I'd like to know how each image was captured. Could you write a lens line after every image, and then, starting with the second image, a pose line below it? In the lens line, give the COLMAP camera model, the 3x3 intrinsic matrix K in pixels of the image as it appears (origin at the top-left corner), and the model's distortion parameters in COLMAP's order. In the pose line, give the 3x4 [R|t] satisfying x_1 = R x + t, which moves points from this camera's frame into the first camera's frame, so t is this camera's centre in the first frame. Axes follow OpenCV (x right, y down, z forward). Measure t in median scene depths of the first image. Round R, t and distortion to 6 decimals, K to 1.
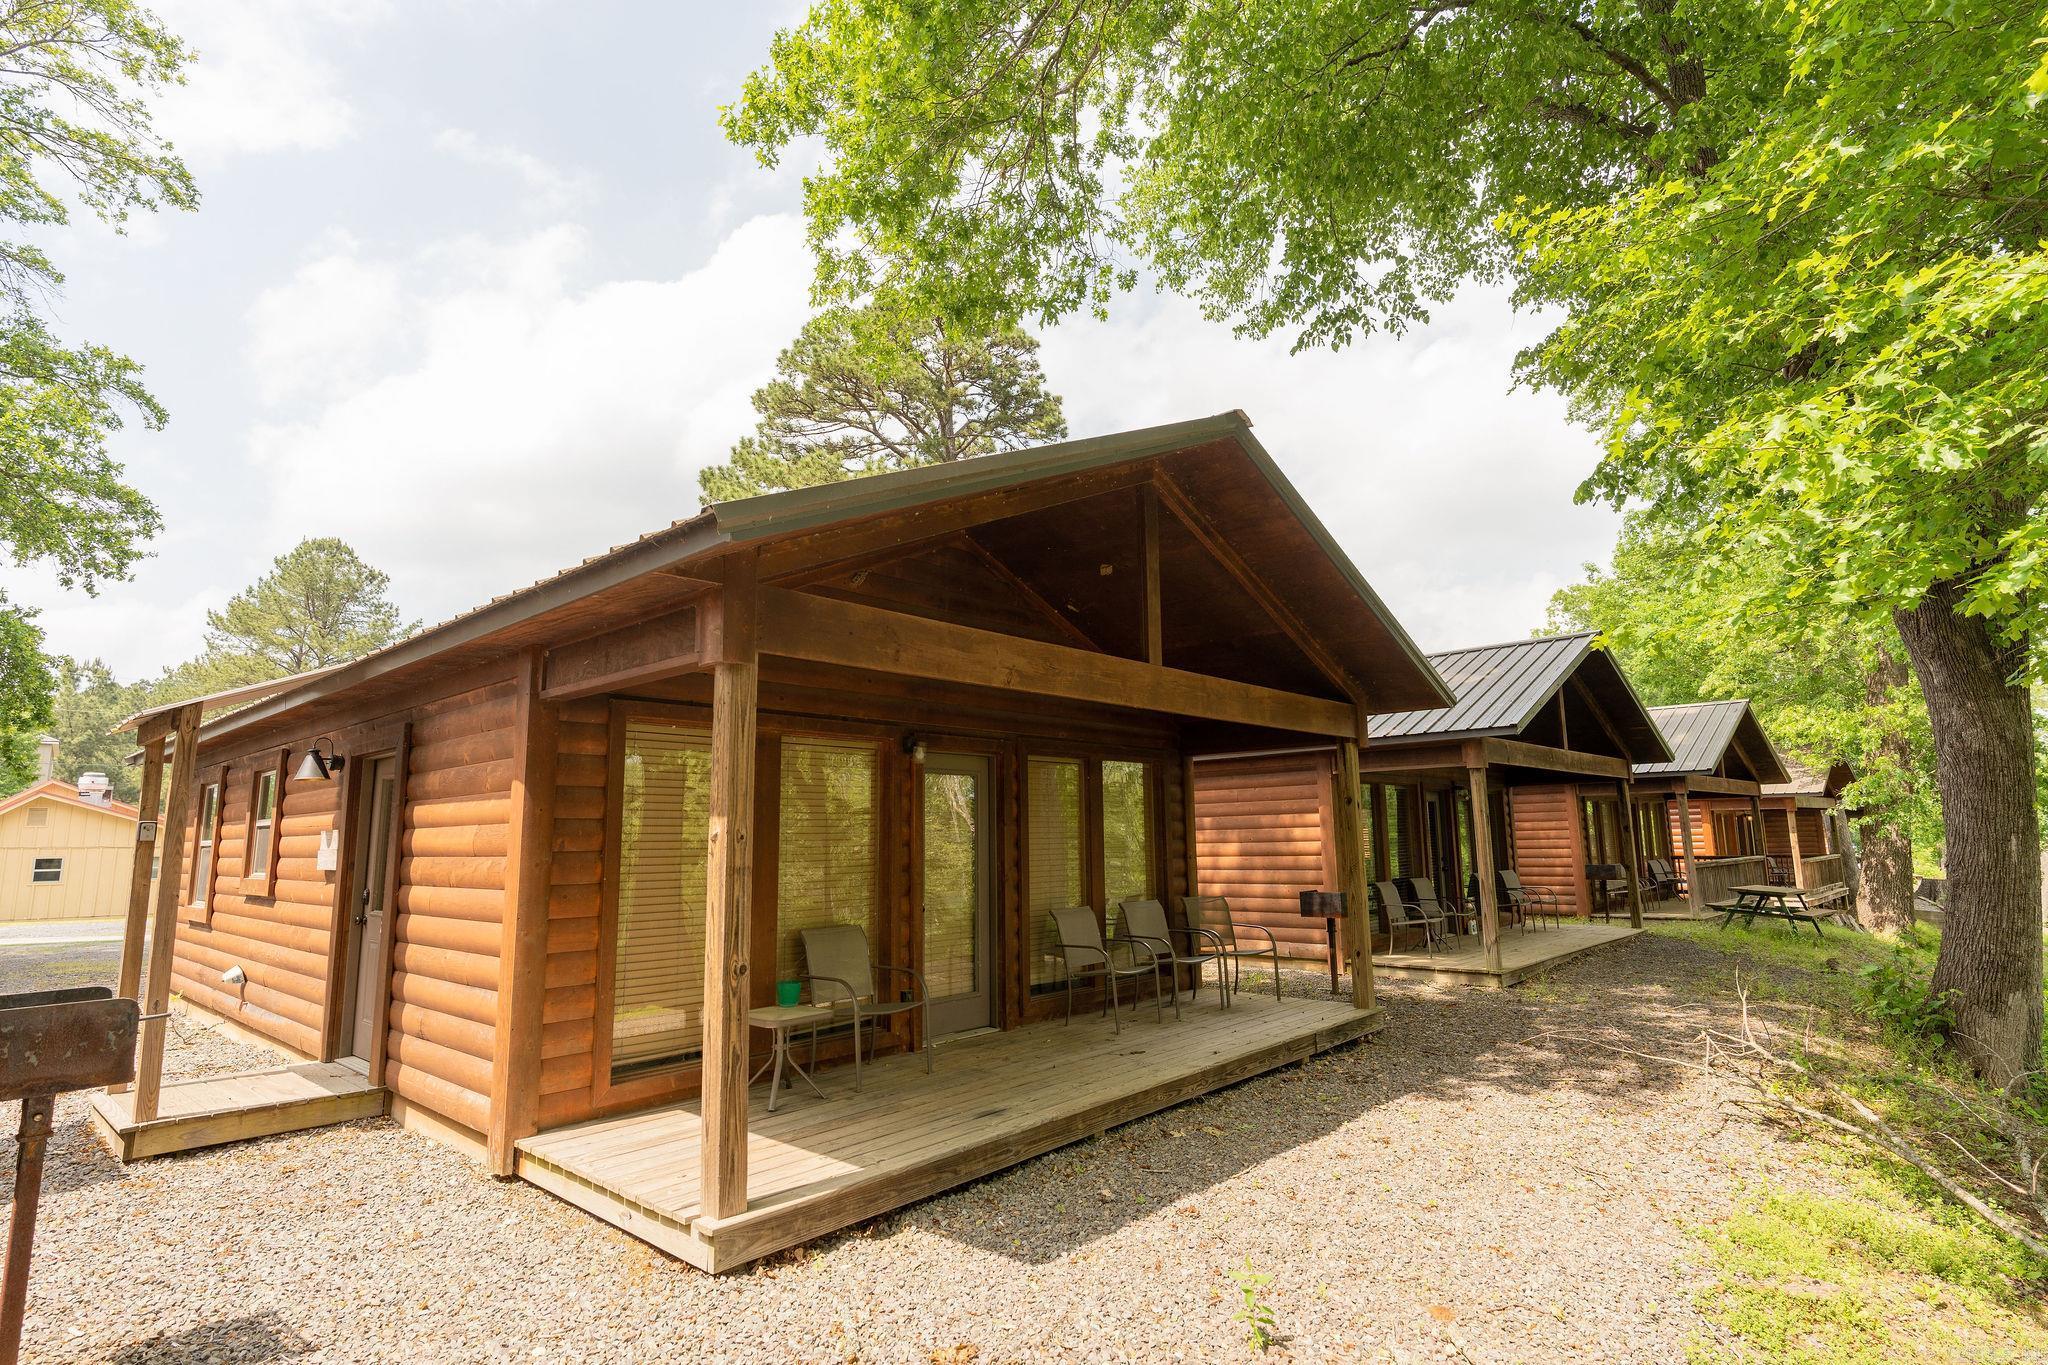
lens RADIAL K [[1012.0, 0, 1024.0], [0, 1012.0, 682.5], [0, 0, 1]] dist [0.000089, 0.000692]
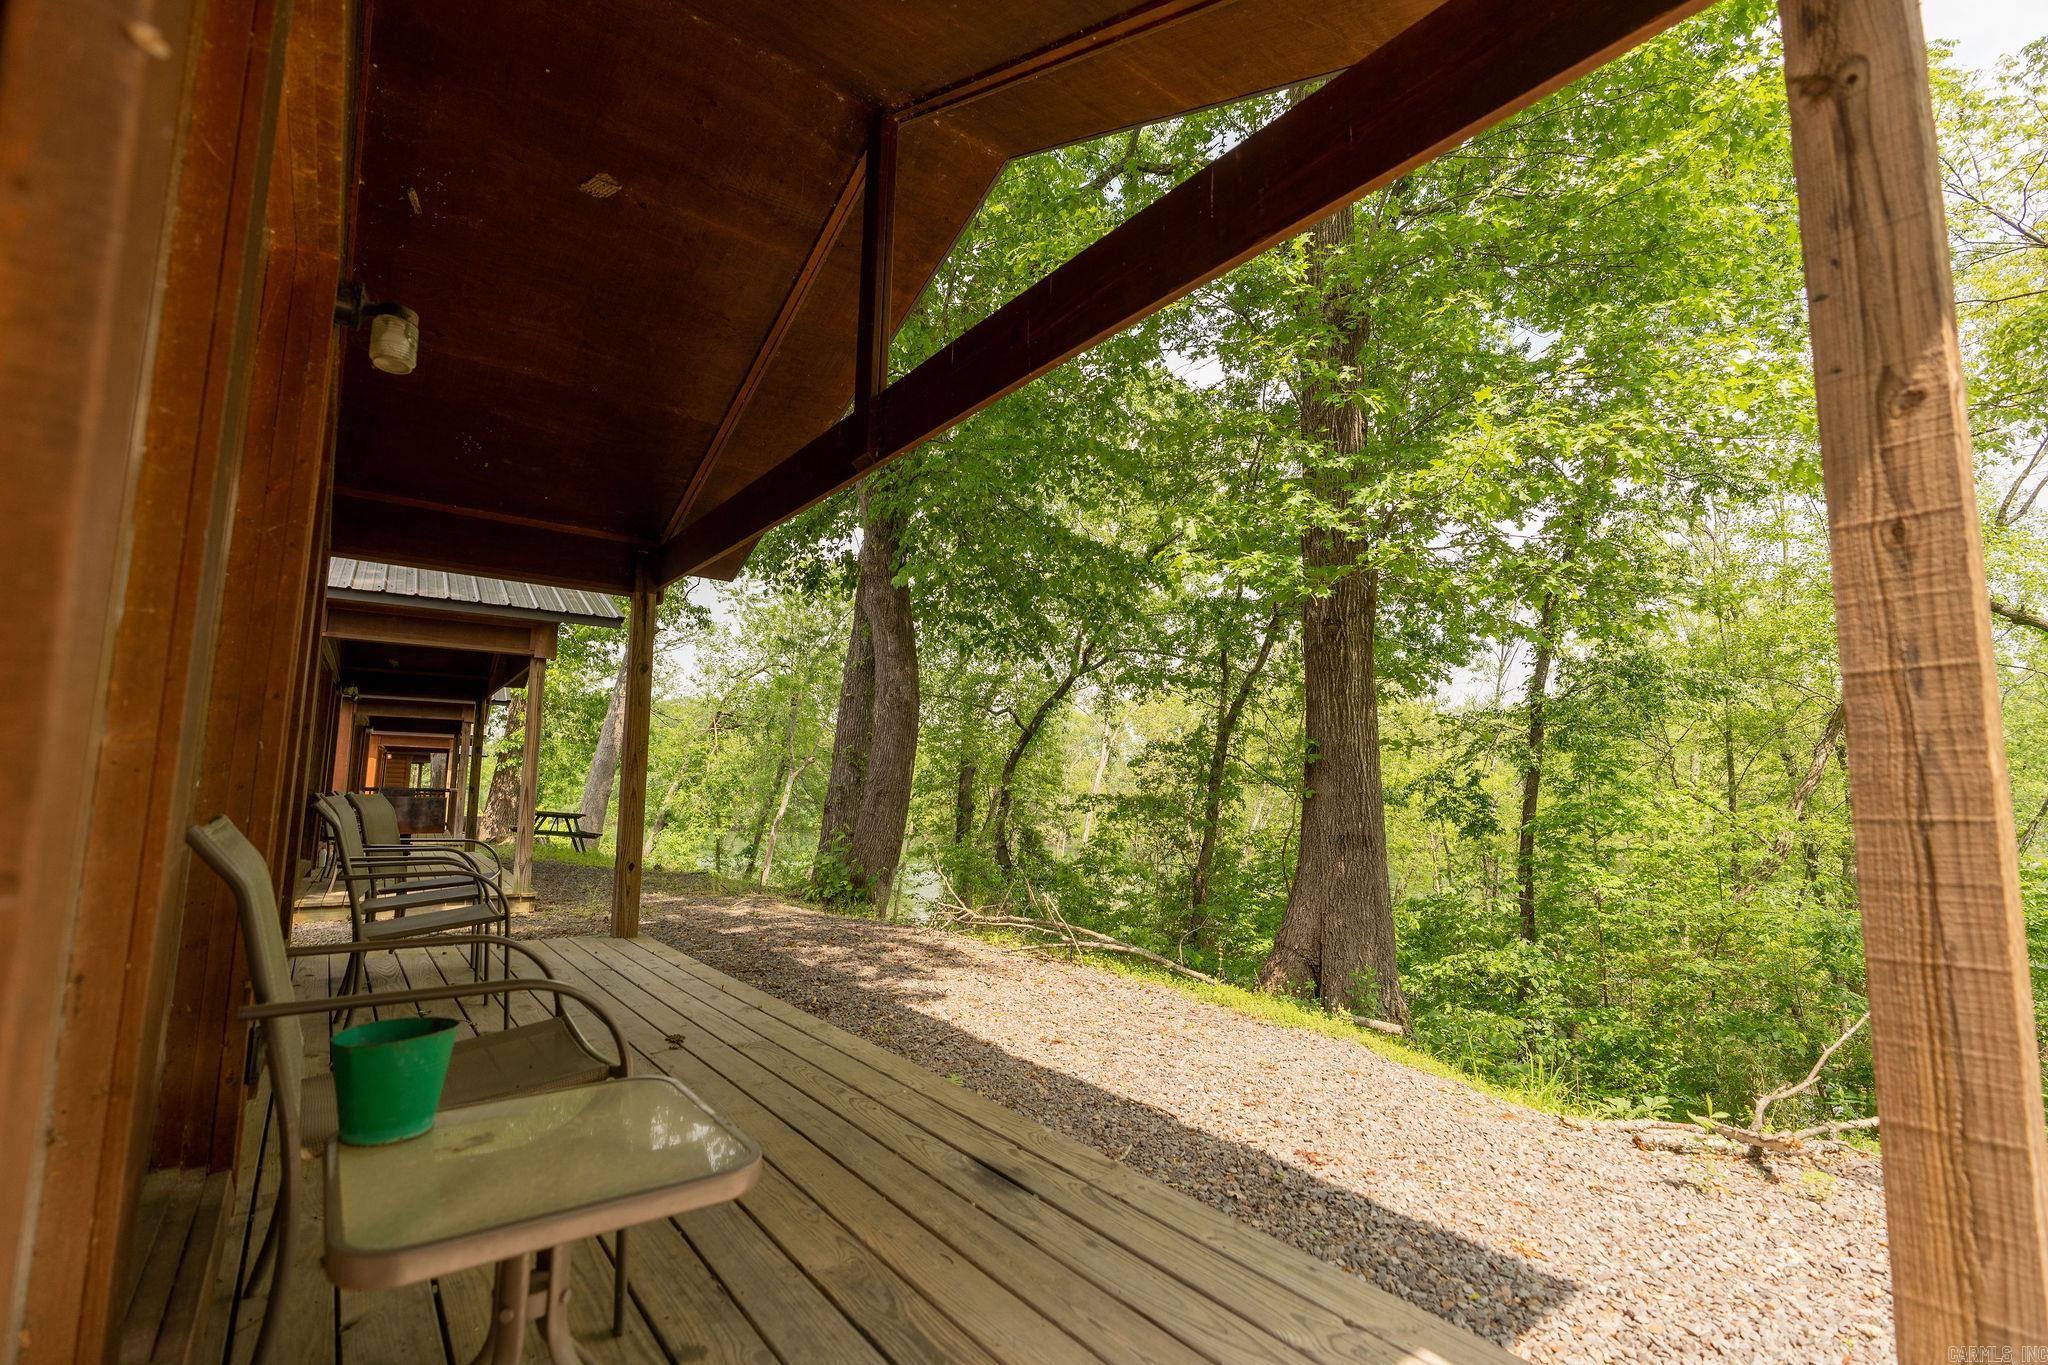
lens RADIAL K [[918.8, 0, 1024.0], [0, 918.8, 682.5], [0, 0, 1]] dist [-0.002444, -0.000086]
pose [[0.181664, 0.135472, 0.973984, -0.456711], [-0.168582, 0.980092, -0.104878, 0.232909], [-0.968802, -0.145144, 0.200885, 0.897312]]
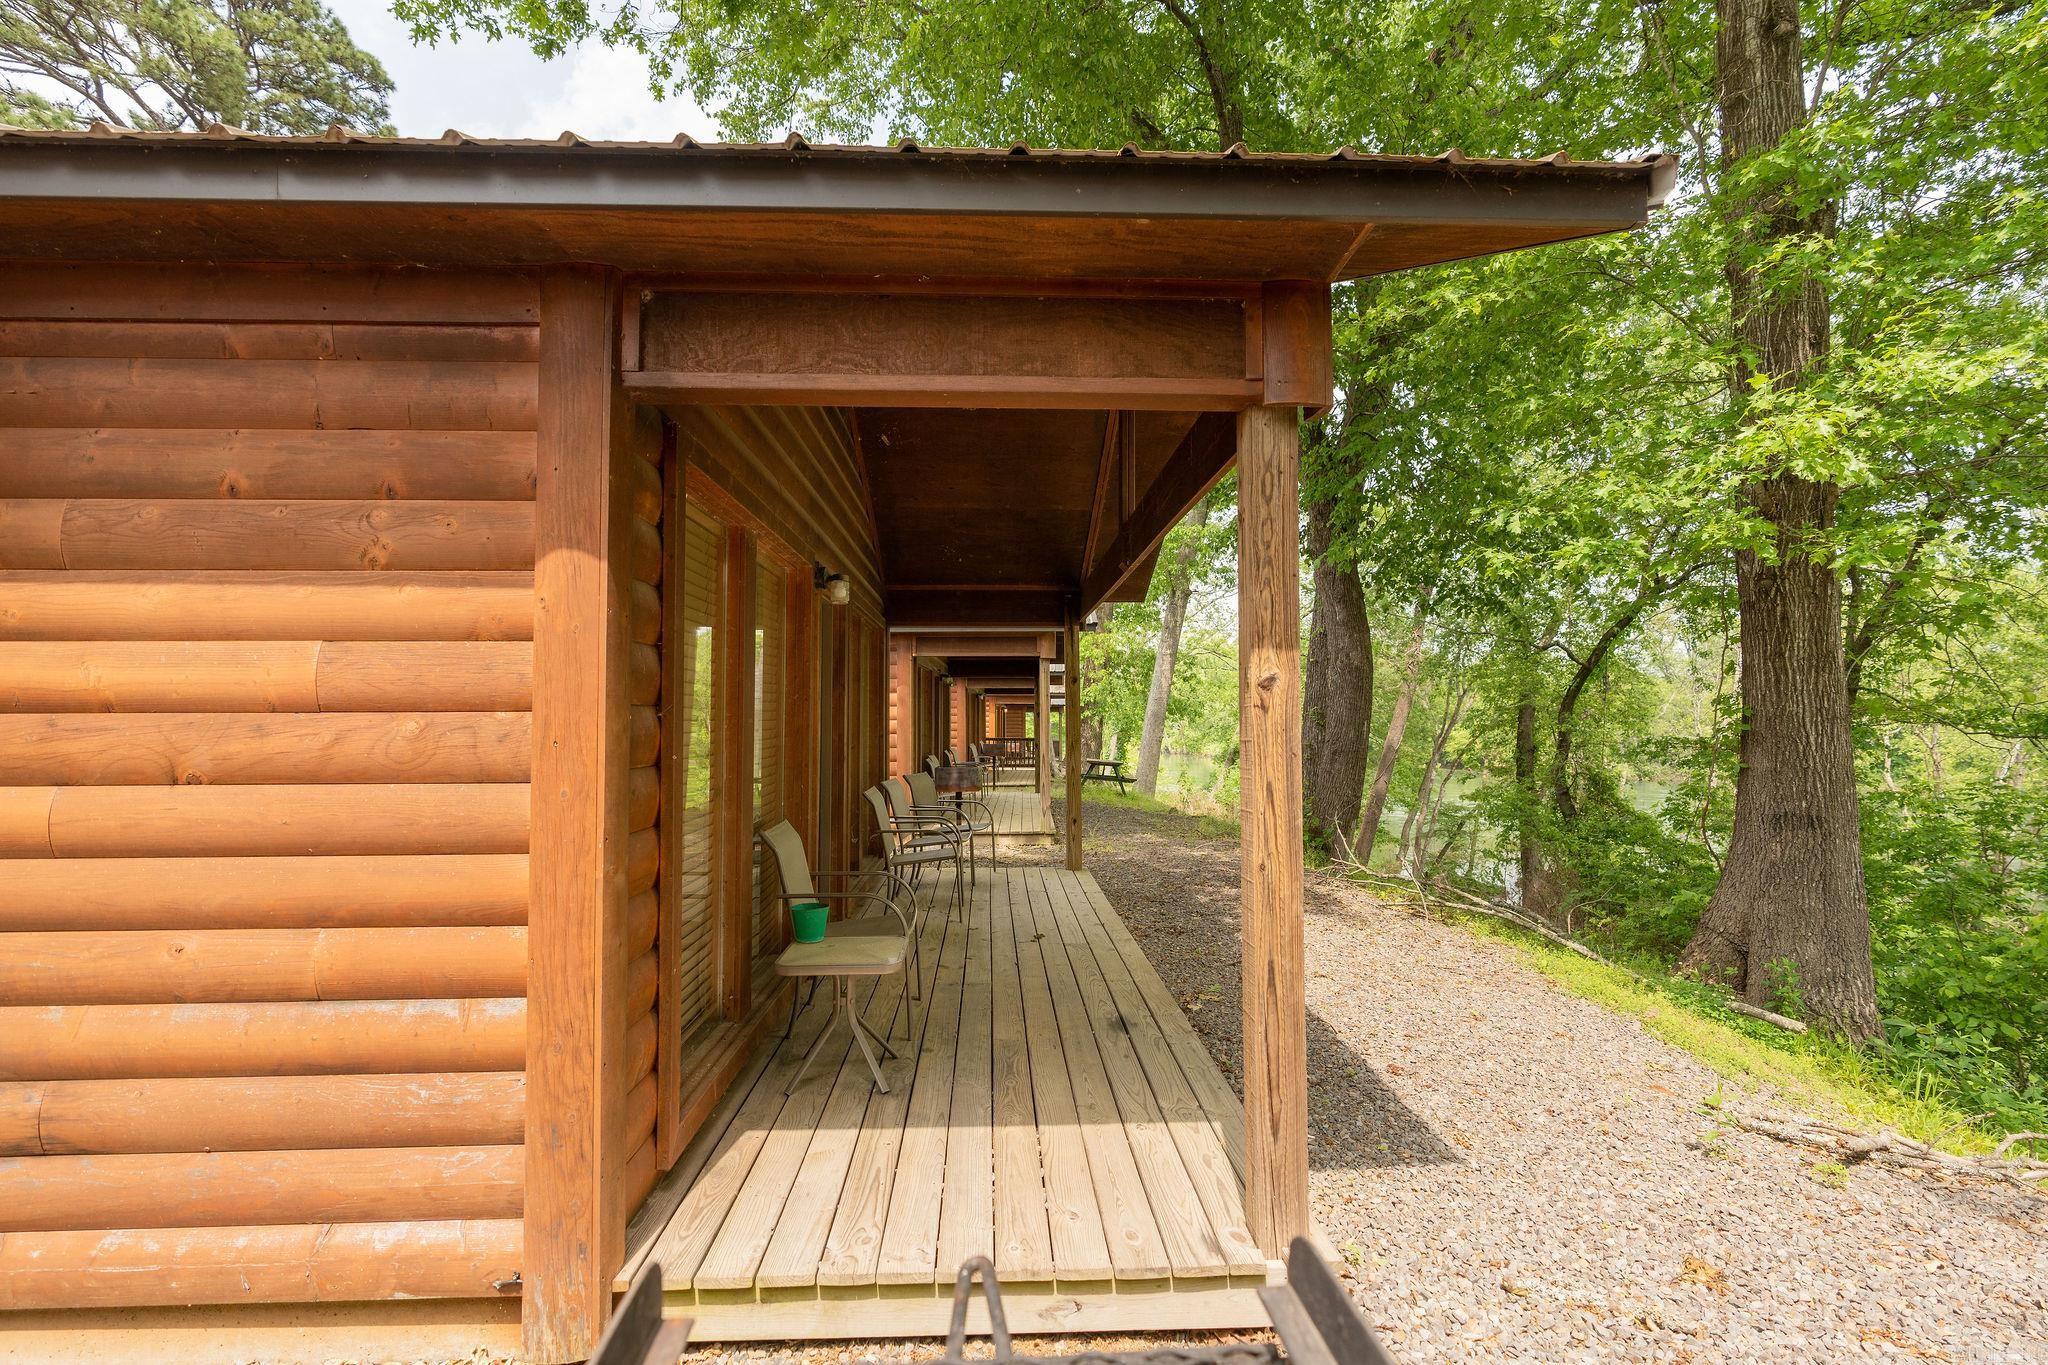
lens RADIAL K [[938.5, 0, 1024.0], [0, 938.5, 682.5], [0, 0, 1]] dist [-0.002815, -0.000197]
pose [[0.714947, 0.041585, 0.697941, -0.618763], [-0.115434, 0.991551, 0.059167, 0.102244], [-0.689584, -0.122868, 0.713707, 0.512280]]
